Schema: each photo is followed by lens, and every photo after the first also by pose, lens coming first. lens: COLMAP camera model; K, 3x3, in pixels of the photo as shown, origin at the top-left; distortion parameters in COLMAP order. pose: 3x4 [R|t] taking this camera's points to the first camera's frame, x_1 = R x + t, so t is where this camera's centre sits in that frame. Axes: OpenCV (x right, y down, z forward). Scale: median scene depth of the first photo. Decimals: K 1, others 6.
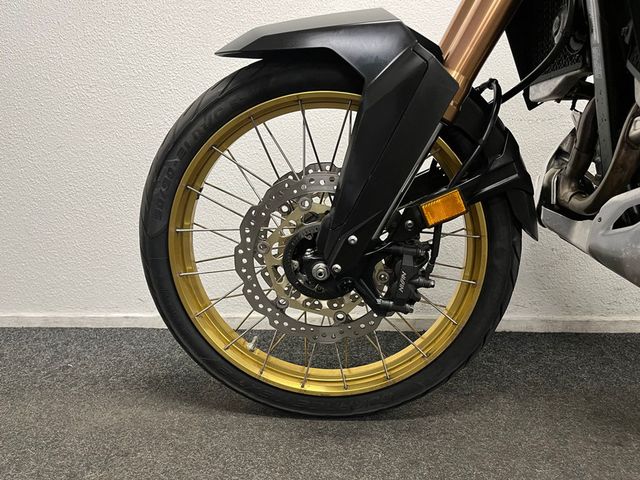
lens RADIAL K [[472.6, 0, 320.0], [0, 472.6, 240.0], [0, 0, 1]] dist [0.043372, -0.001520]
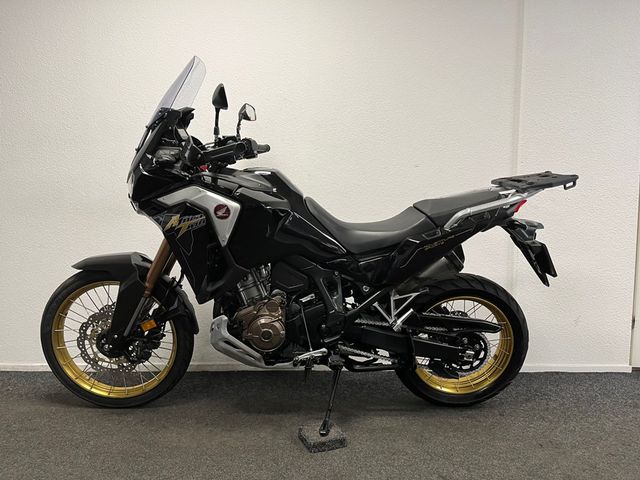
lens RADIAL K [[481.3, 0, 324.7], [0, 481.3, 238.3], [0, 0, 1]] dist [0.049180, -0.067164]
pose [[0.997627, 0.010219, 0.068082, 0.931026], [-0.003706, 0.995460, -0.095107, -0.262968], [-0.068745, 0.094629, 0.993136, -1.681846]]
